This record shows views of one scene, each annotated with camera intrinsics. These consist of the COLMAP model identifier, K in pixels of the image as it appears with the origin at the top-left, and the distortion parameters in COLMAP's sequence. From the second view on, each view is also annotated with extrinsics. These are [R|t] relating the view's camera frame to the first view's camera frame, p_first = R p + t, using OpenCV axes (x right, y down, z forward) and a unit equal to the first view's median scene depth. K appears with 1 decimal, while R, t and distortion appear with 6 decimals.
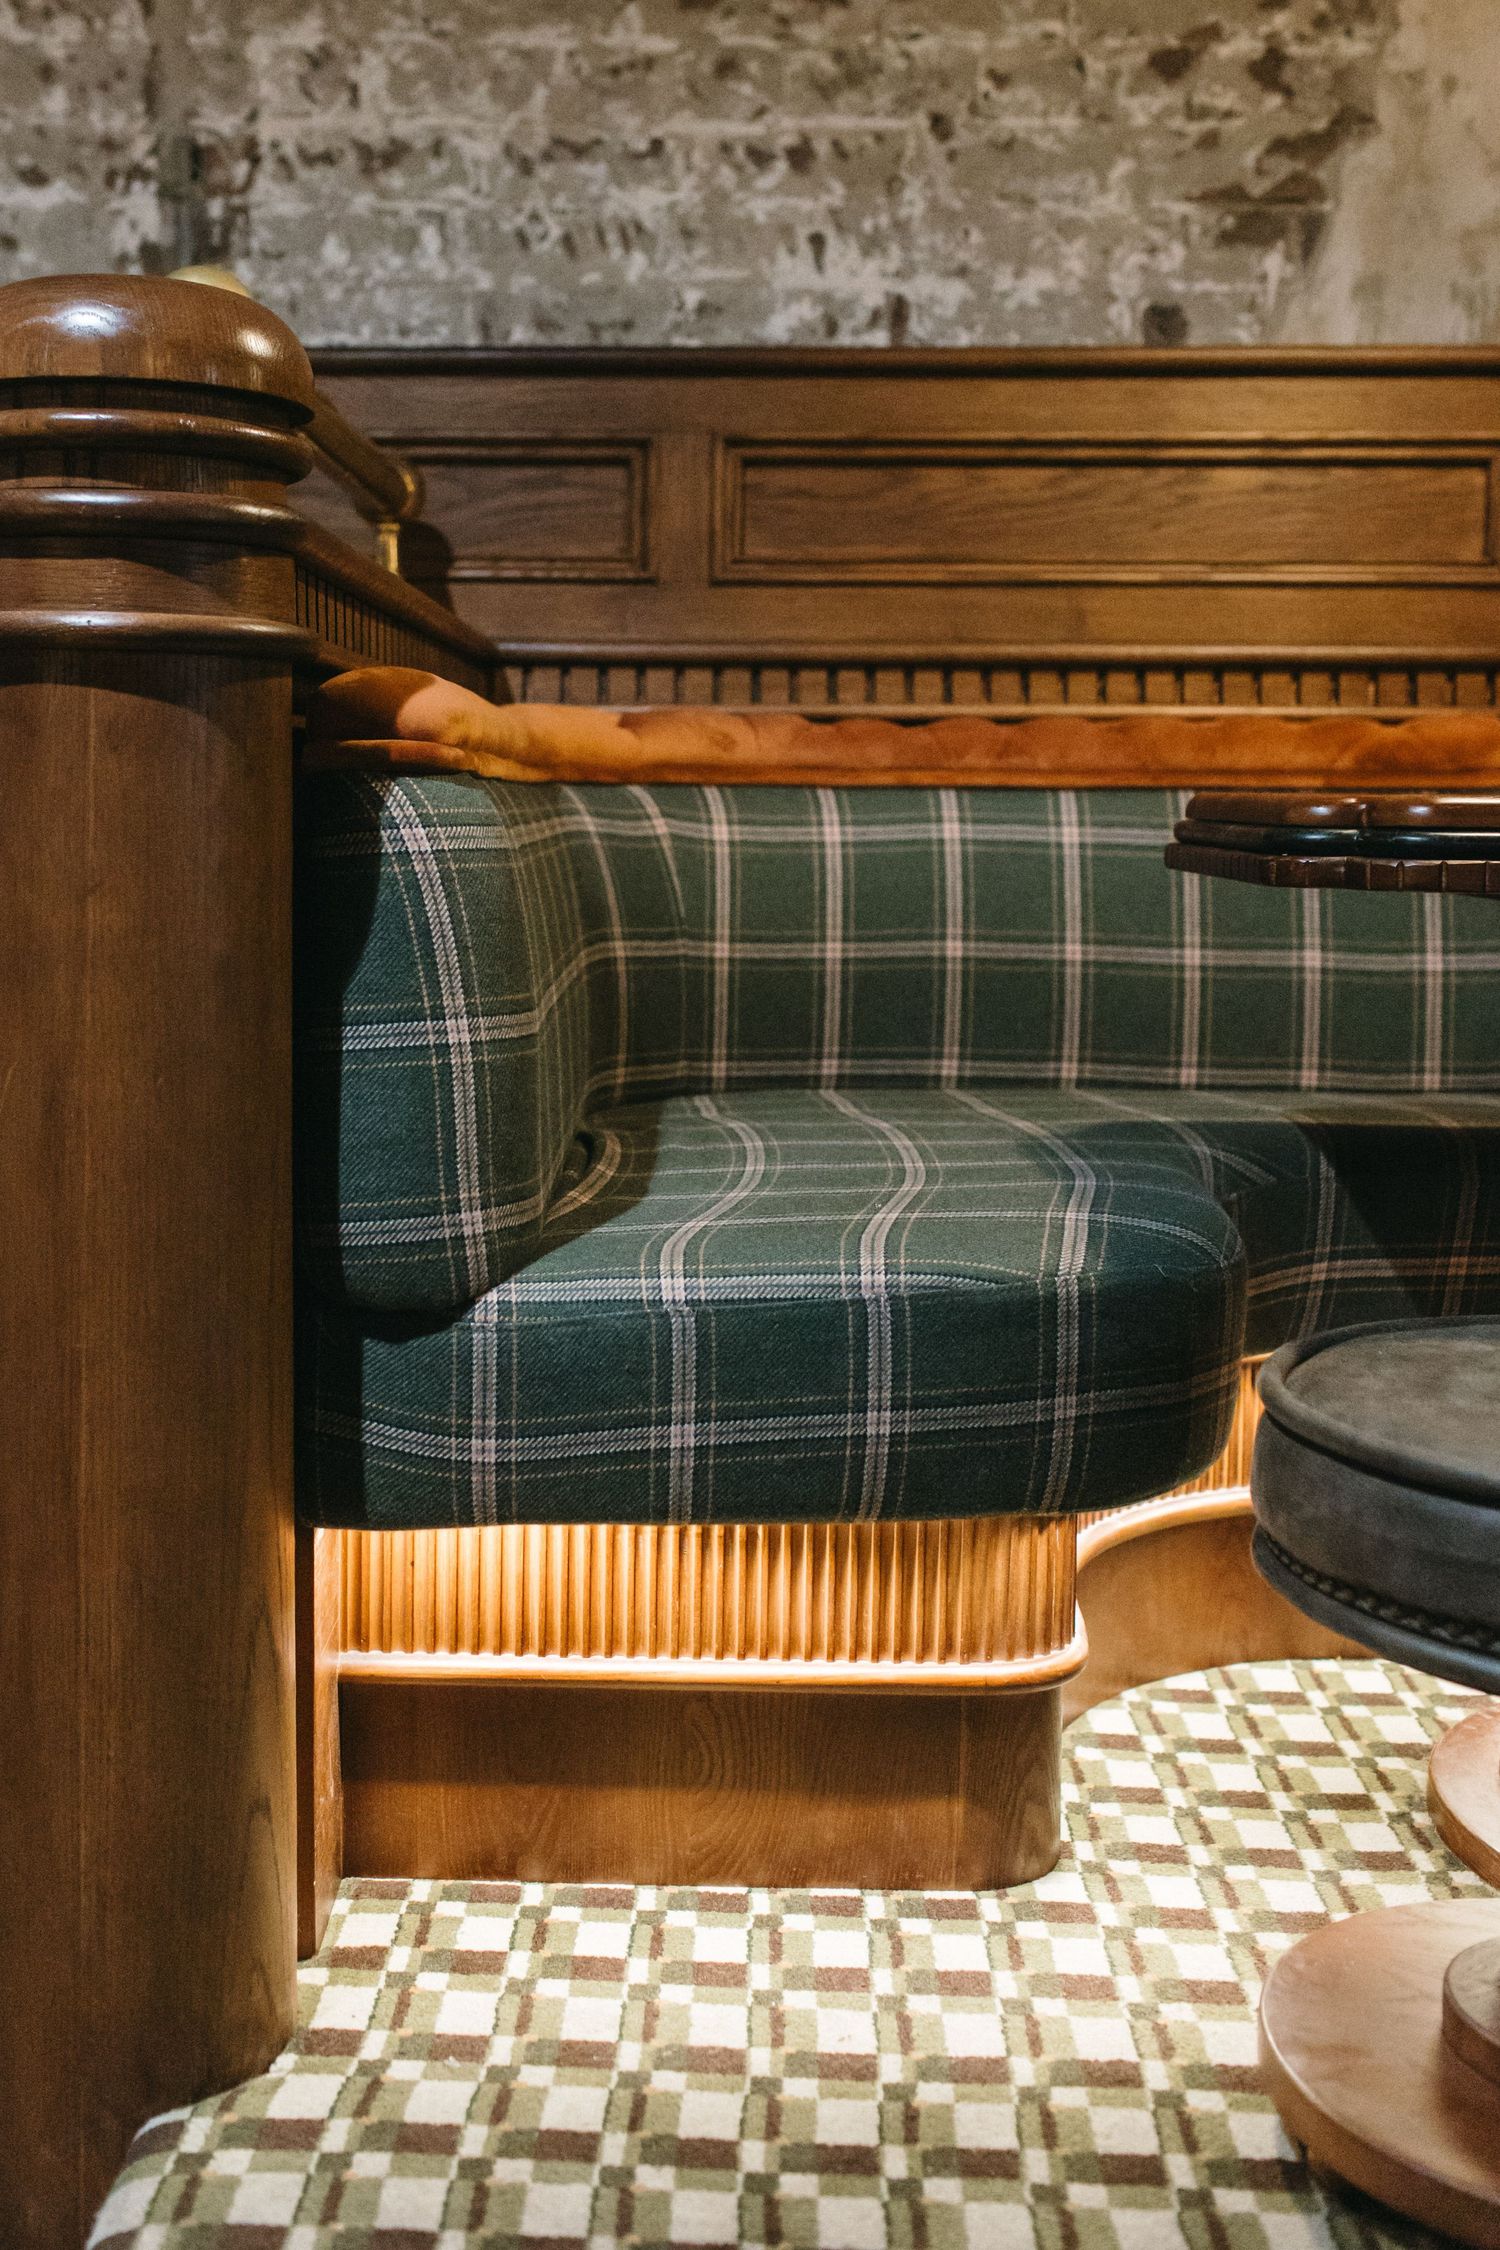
lens RADIAL K [[3134.7, 0, 697.0], [0, 3134.7, 987.8], [0, 0, 1]] dist [0.013409, 0.000000]
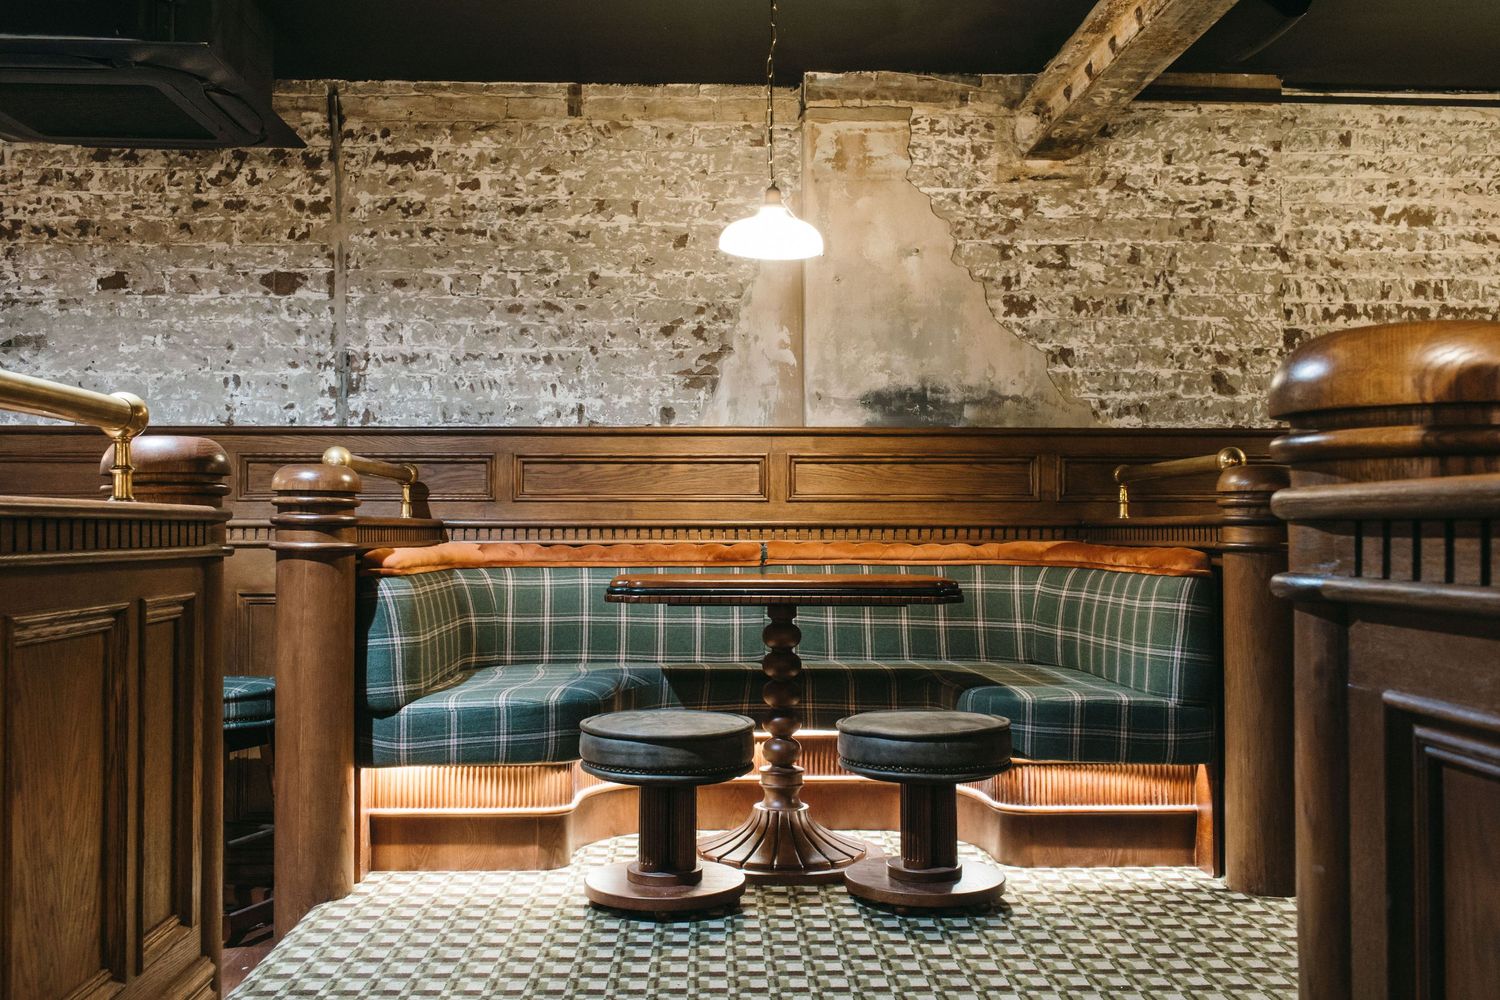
lens RADIAL K [[1488.9, 0, 706.9], [0, 1488.9, 484.1], [0, 0, 1]] dist [0.006207, 0.000000]
pose [[0.997762, -0.004717, 0.066698, 0.102662], [0.011535, 0.994696, -0.102210, 0.007391], [-0.065863, 0.102751, 0.992524, -0.501296]]
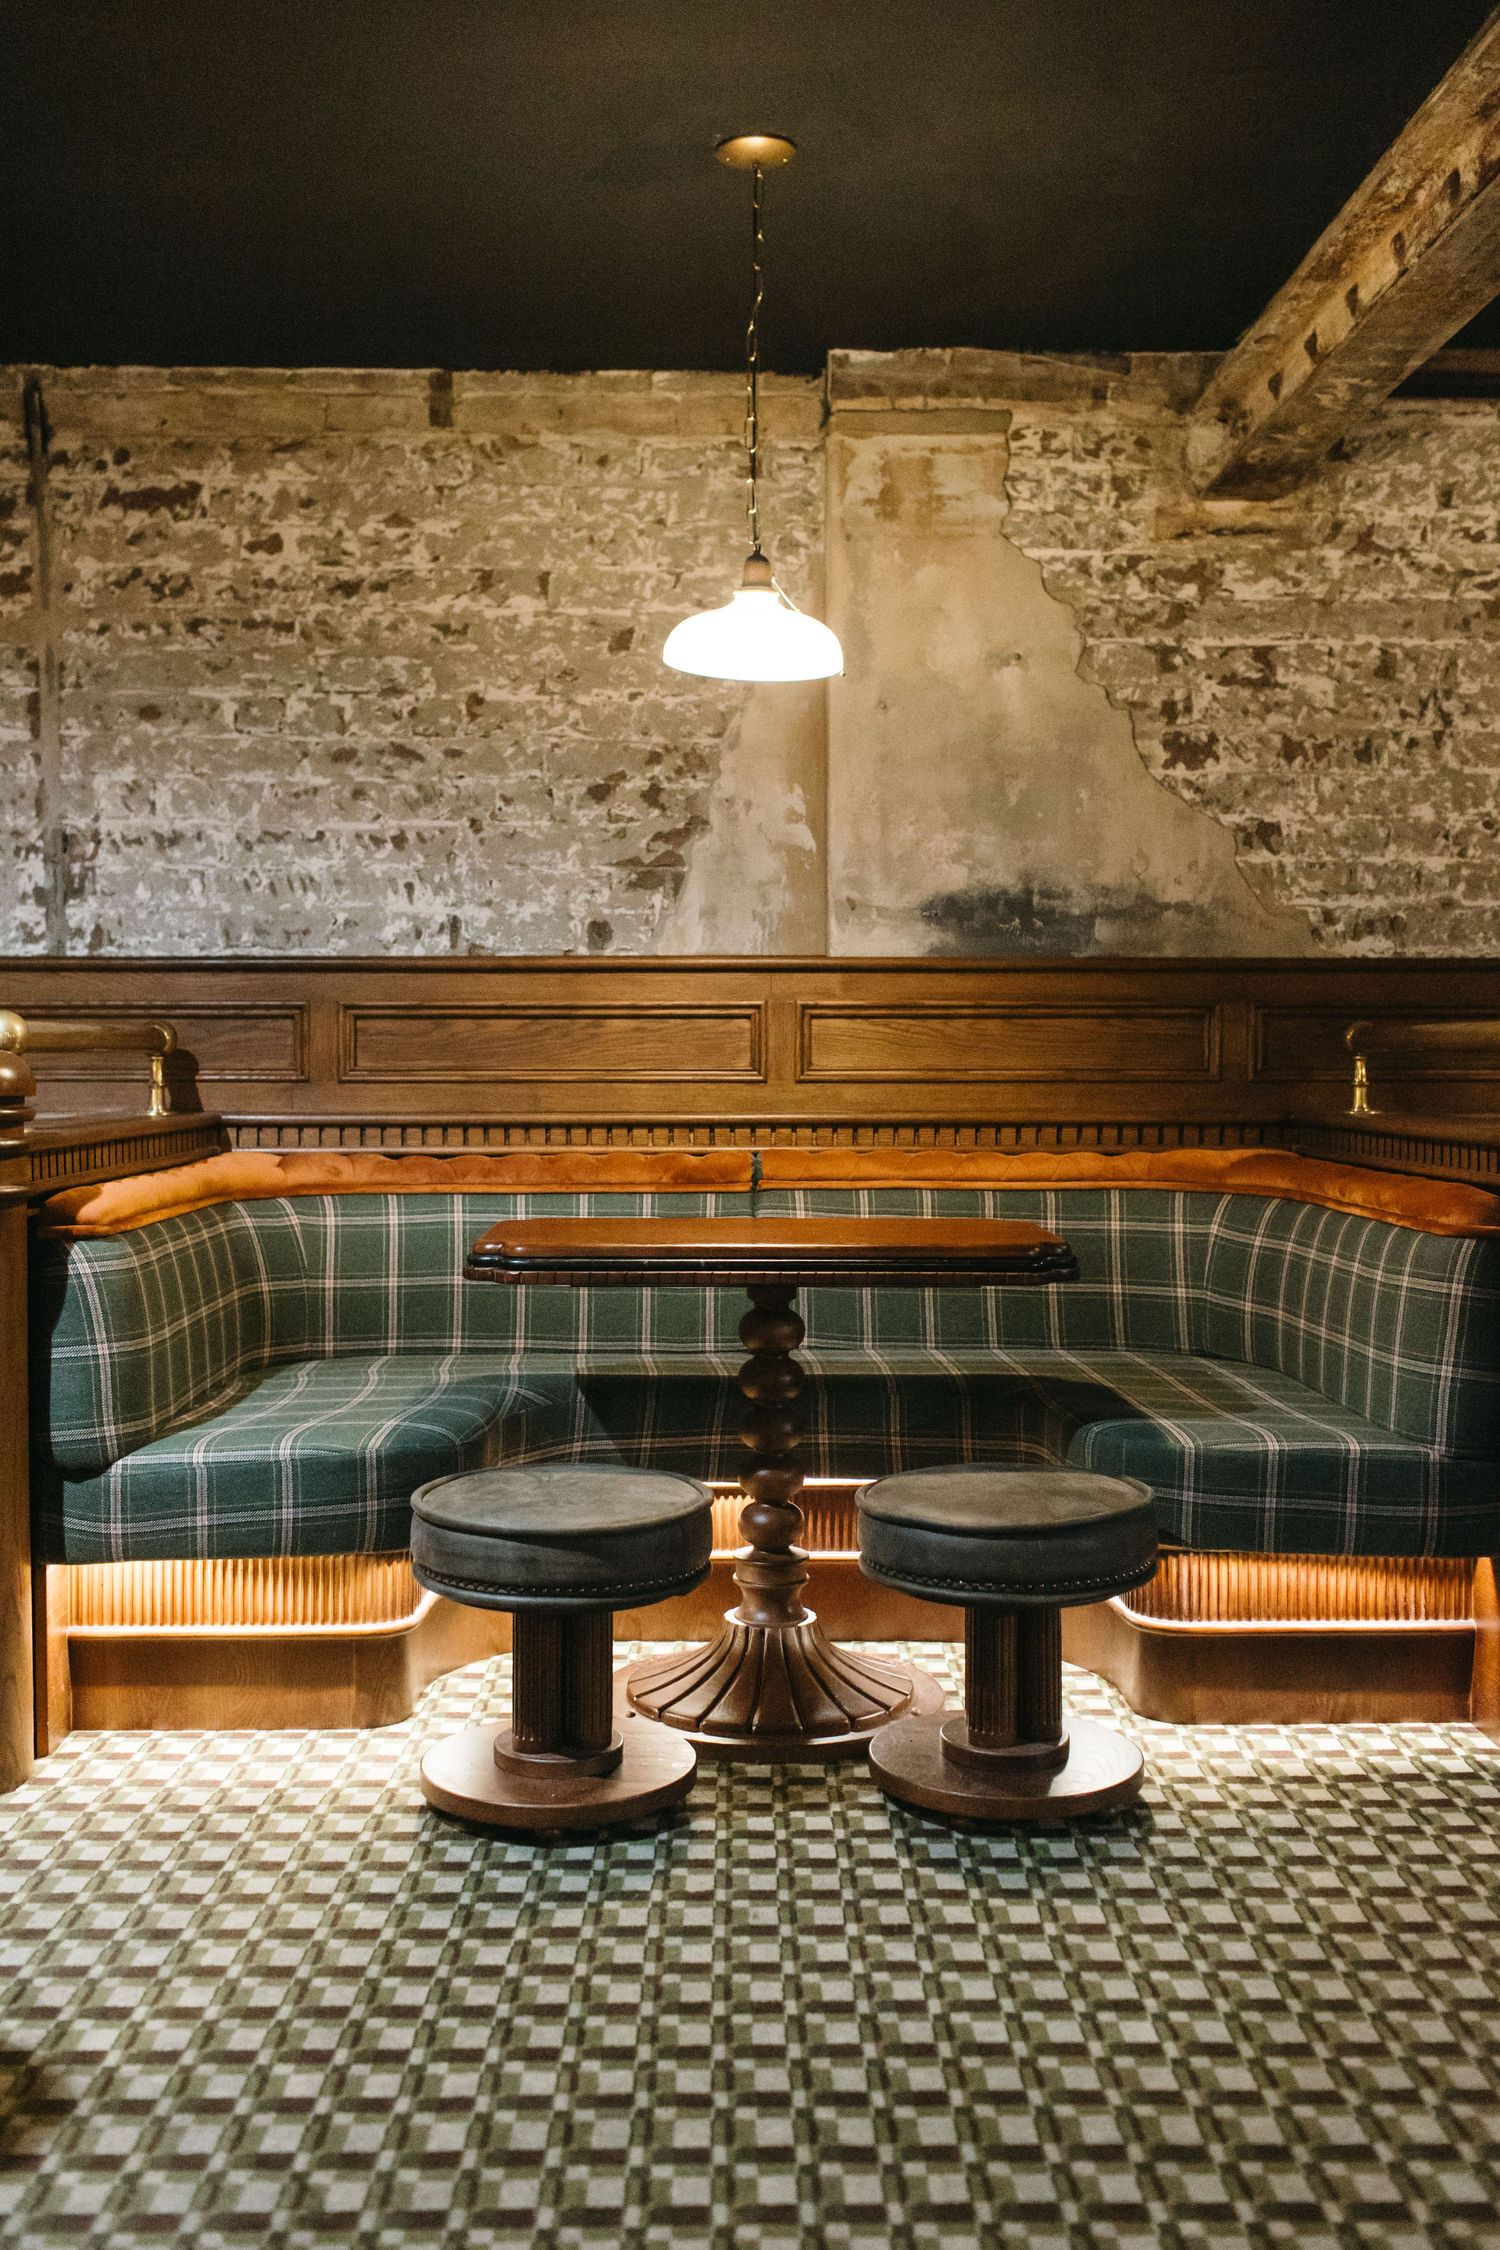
lens RADIAL K [[2335.8, 0, 695.4], [0, 2335.8, 1145.1], [0, 0, 1]] dist [0.007146, 0.000000]
pose [[0.998159, -0.009106, 0.059964, 0.138719], [0.011725, 0.998986, -0.043458, -0.030278], [-0.059508, 0.044081, 0.997254, -0.410922]]
